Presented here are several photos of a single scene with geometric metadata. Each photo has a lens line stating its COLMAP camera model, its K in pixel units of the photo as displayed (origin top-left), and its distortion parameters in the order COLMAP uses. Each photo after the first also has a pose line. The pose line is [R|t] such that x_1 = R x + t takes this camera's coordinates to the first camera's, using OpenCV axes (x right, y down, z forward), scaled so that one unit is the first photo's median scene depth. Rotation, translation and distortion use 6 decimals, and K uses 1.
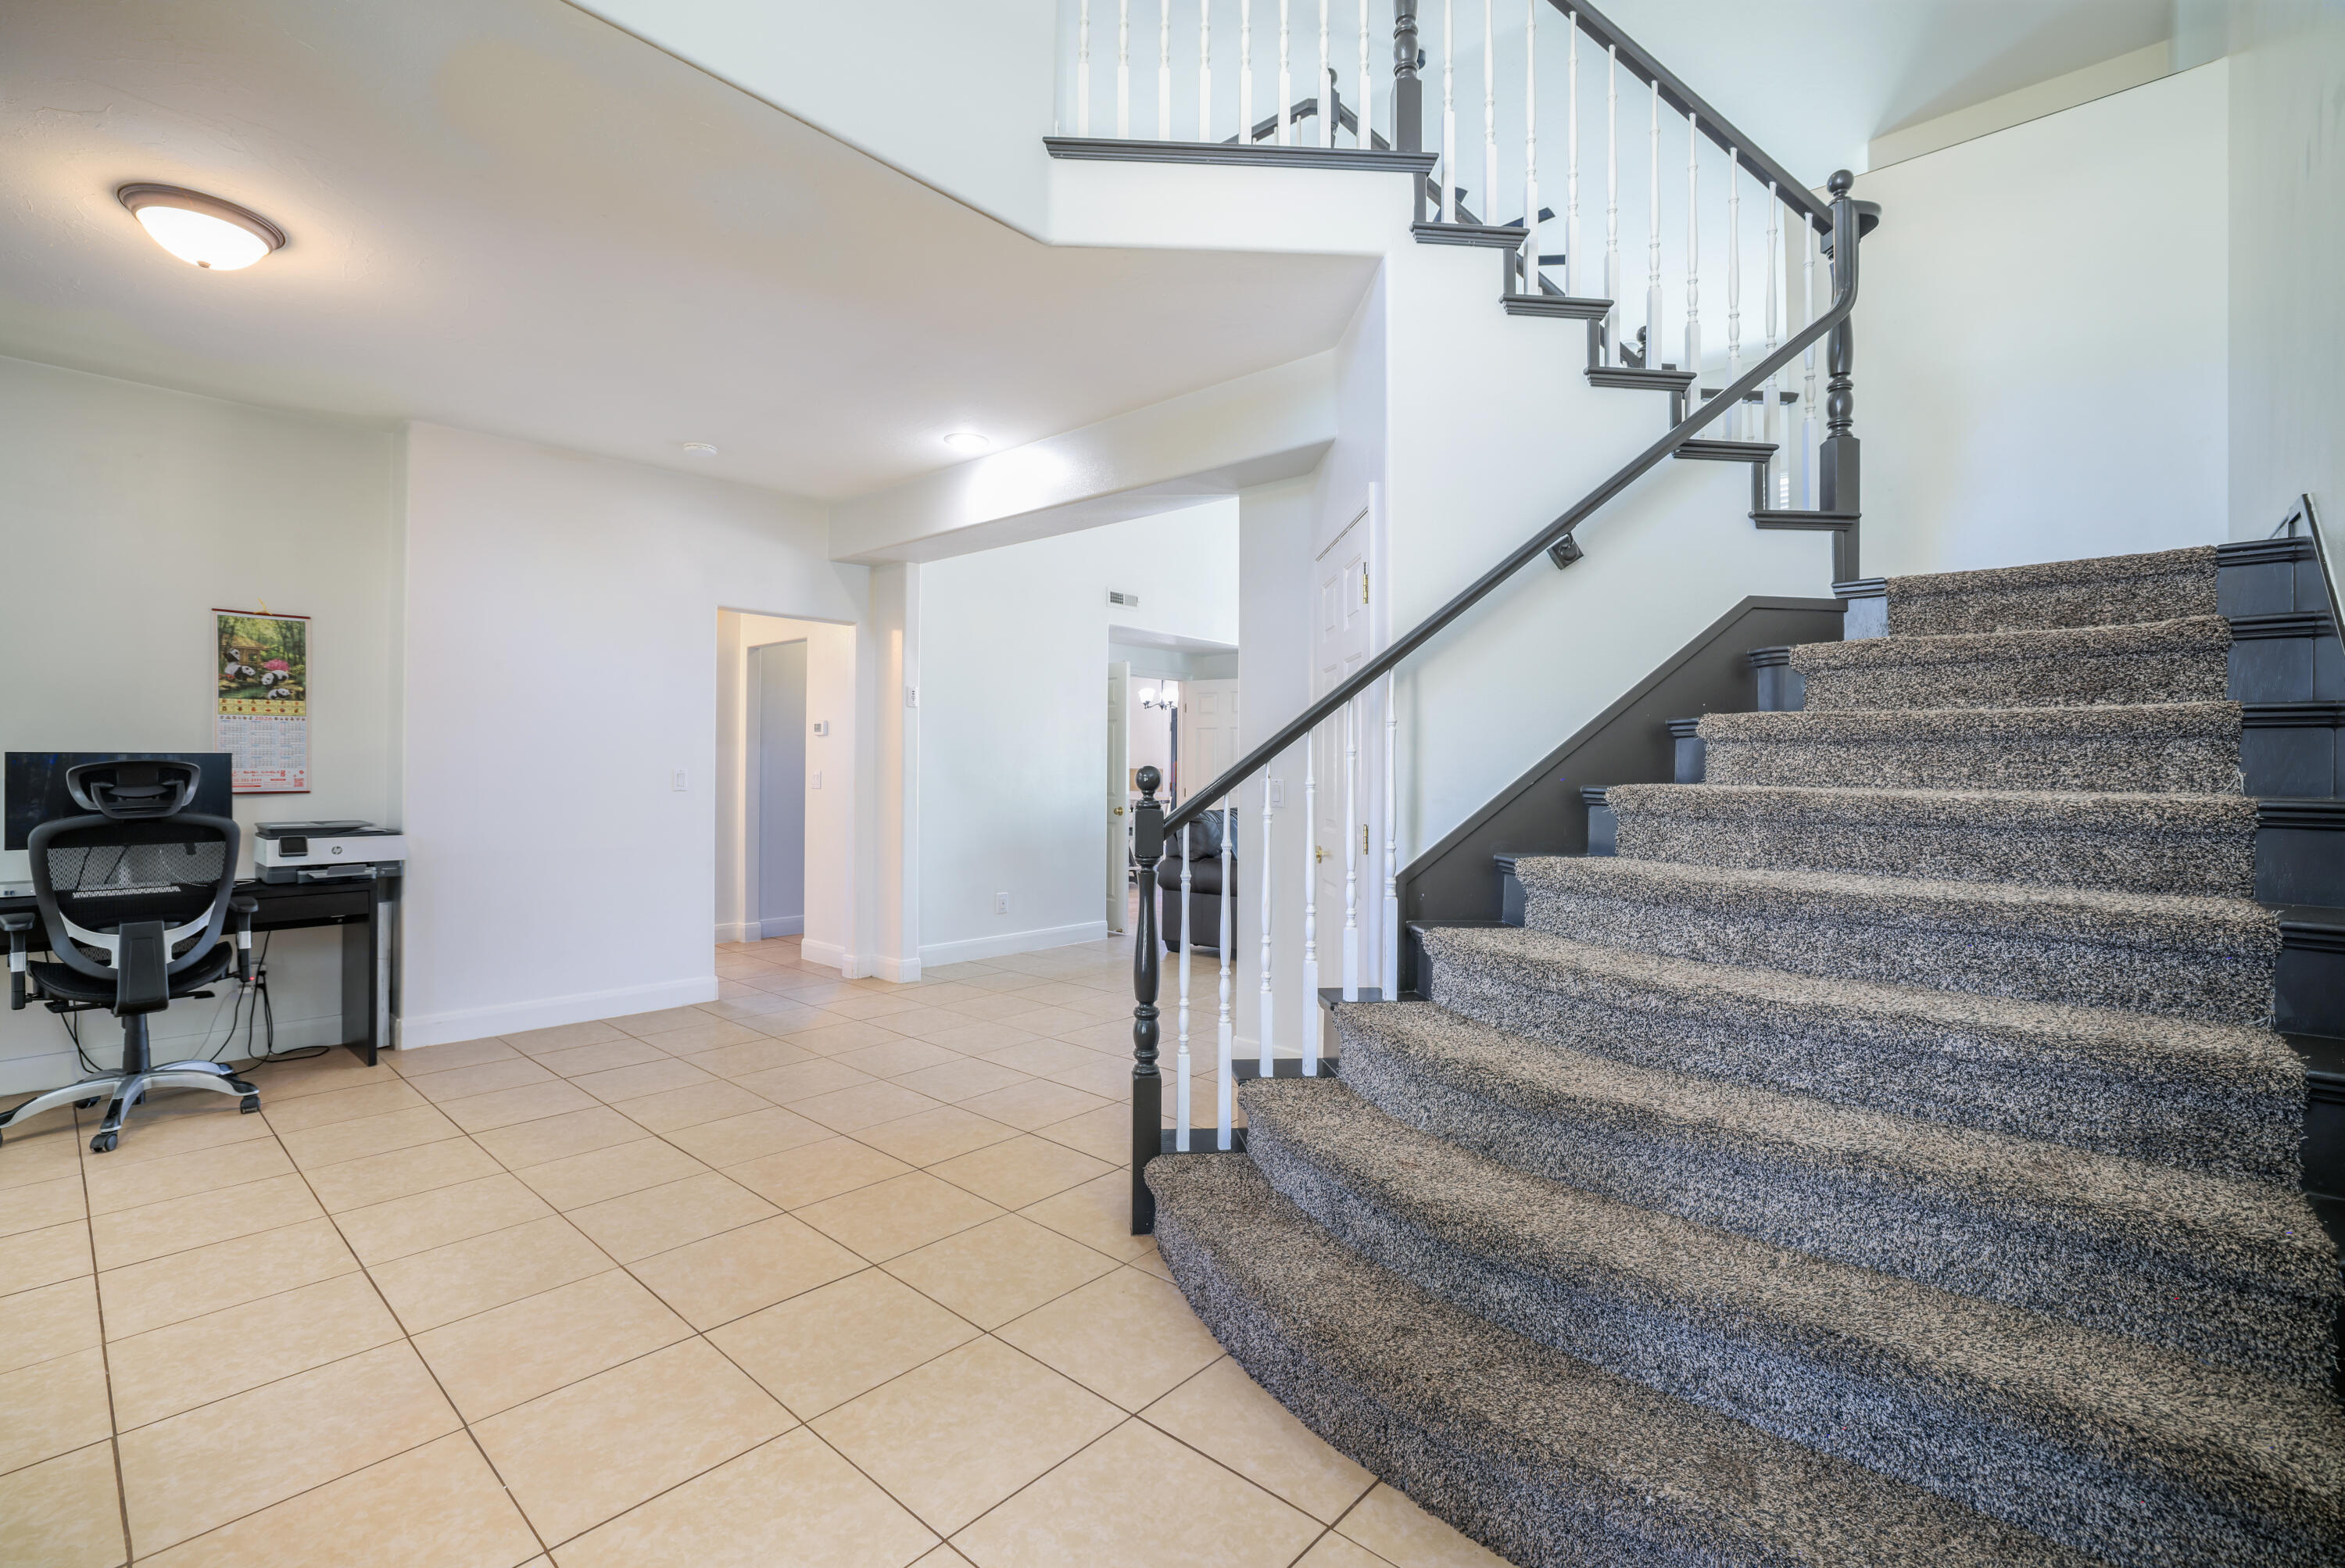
lens RADIAL K [[1034.6, 0, 1178.6], [0, 1034.6, 774.7], [0, 0, 1]] dist [-0.026345, 0.006599]
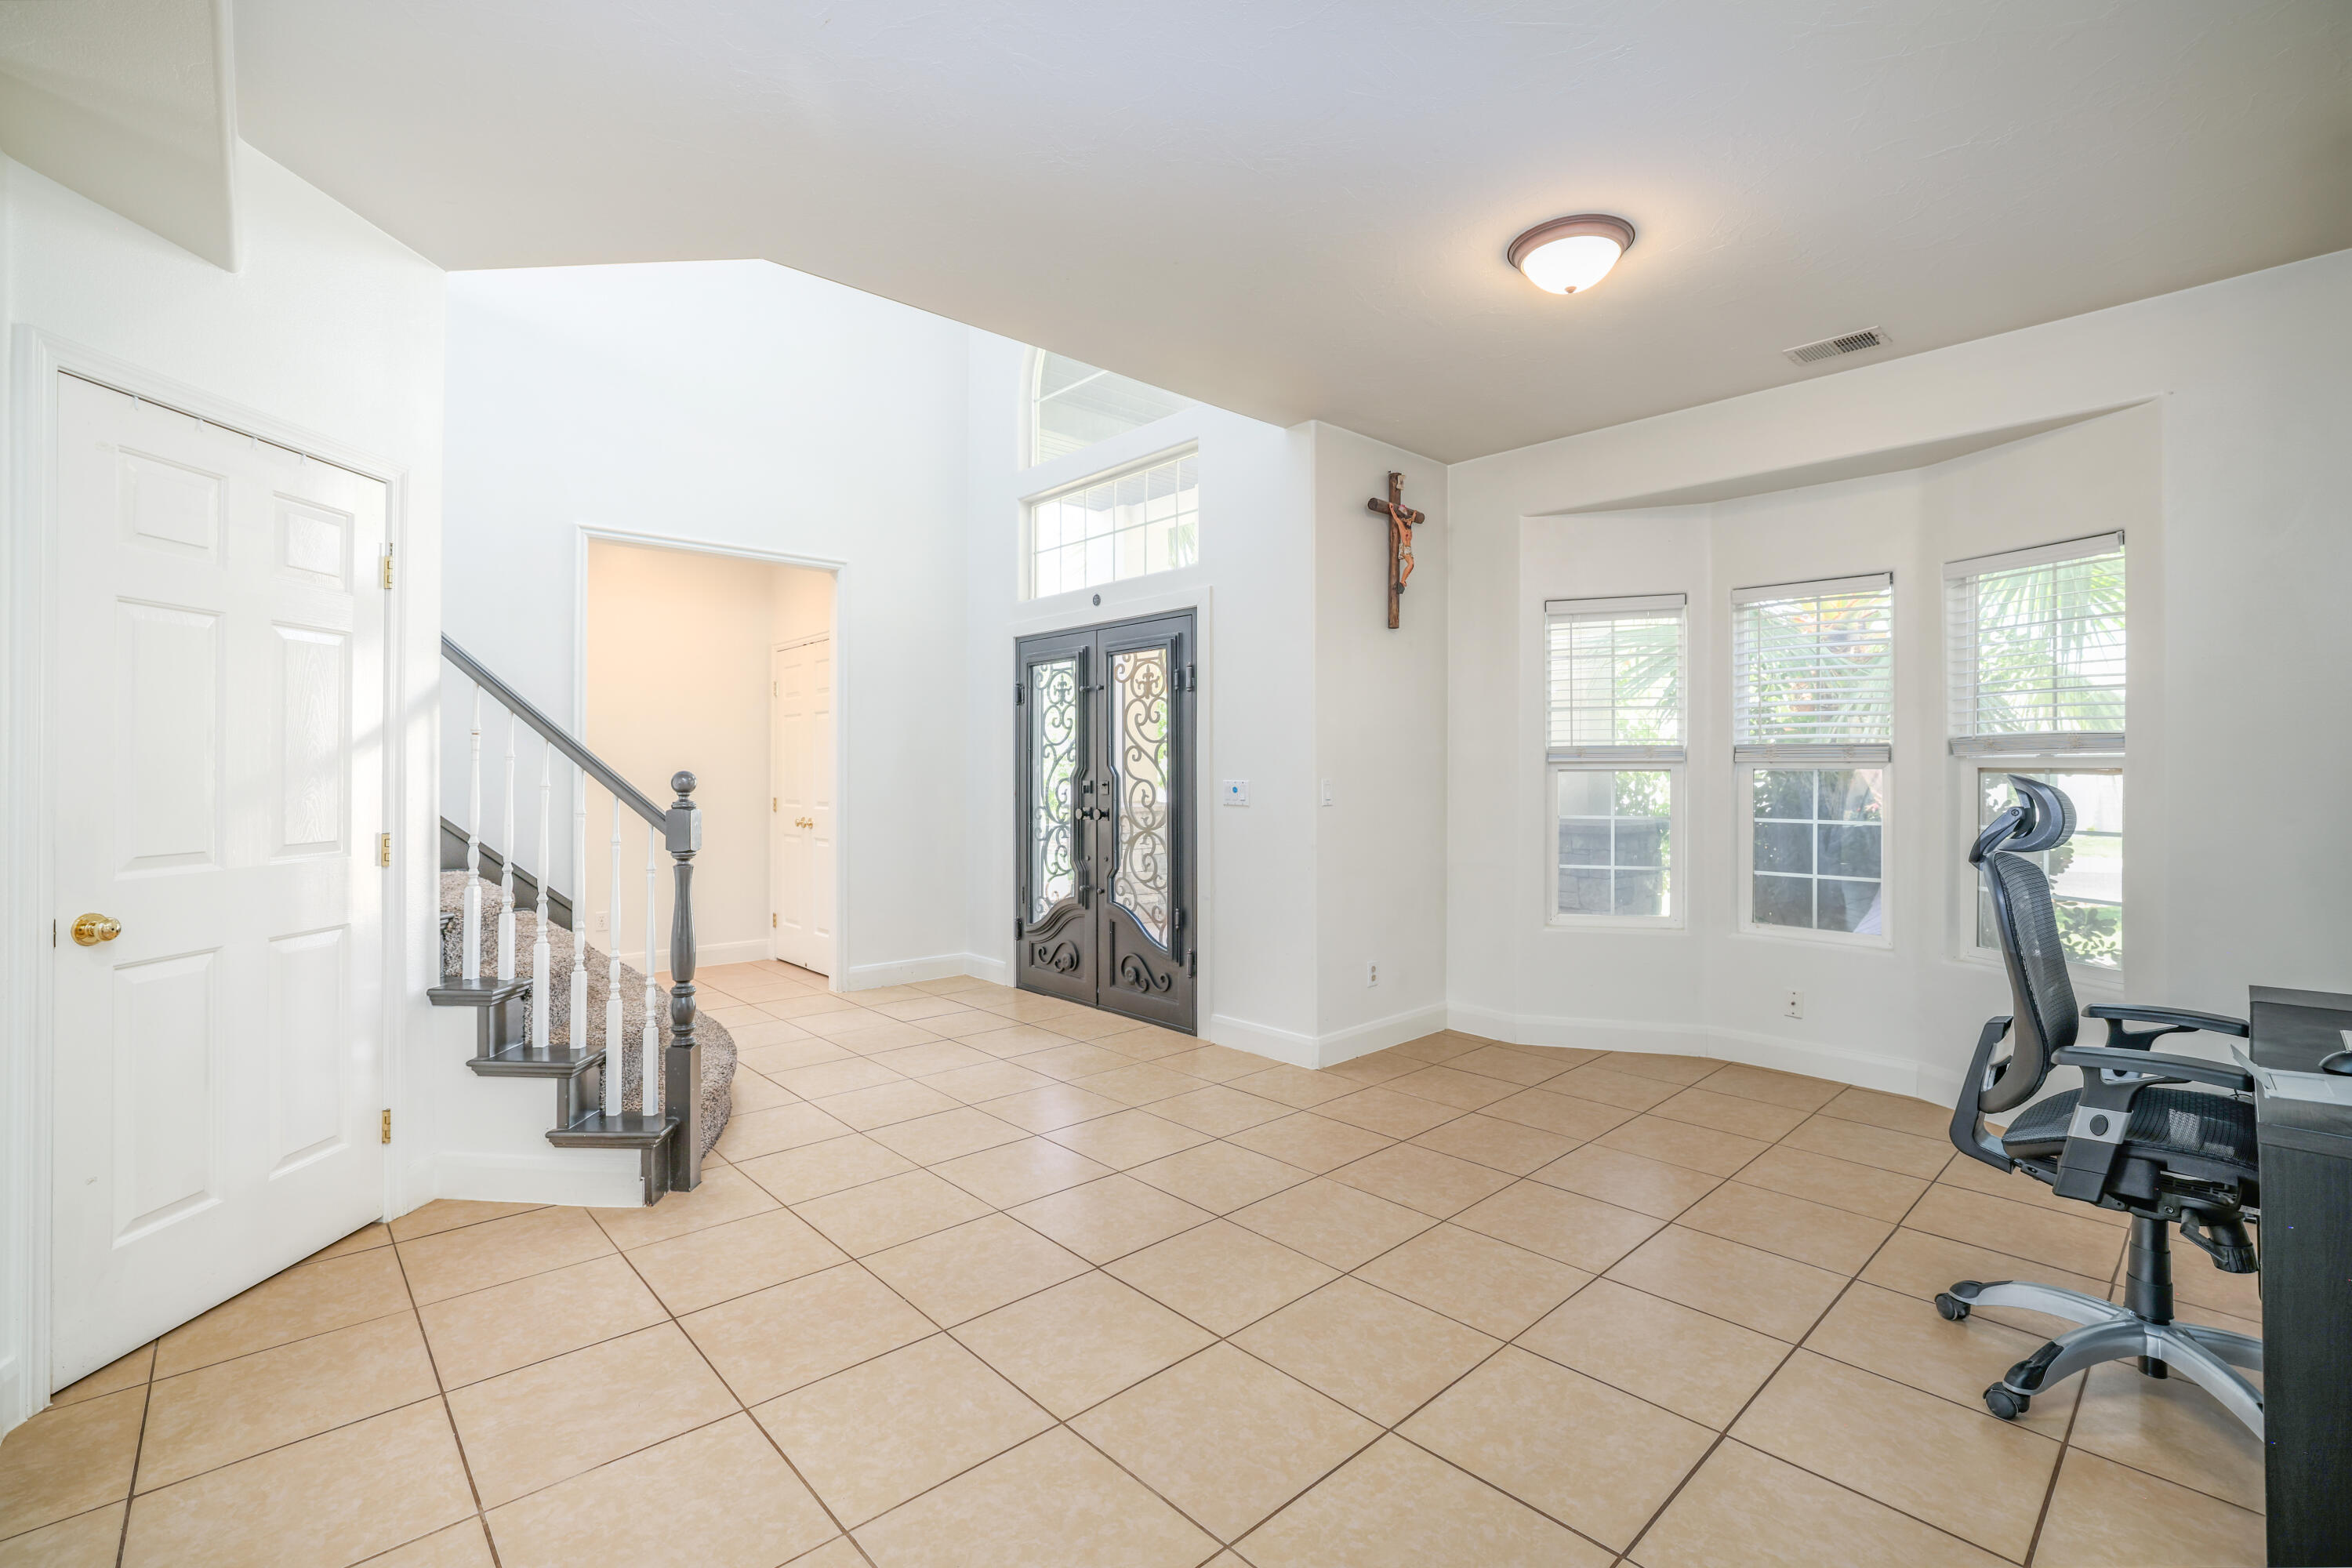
lens RADIAL K [[1037.7, 0, 1173.6], [0, 1037.7, 774.2], [0, 0, 1]] dist [-0.026345, 0.006599]
pose [[-0.994282, -0.007171, 0.106541, -0.555127], [-0.006702, 0.999966, 0.004753, -0.011702], [-0.106572, 0.004011, -0.994297, 1.683284]]
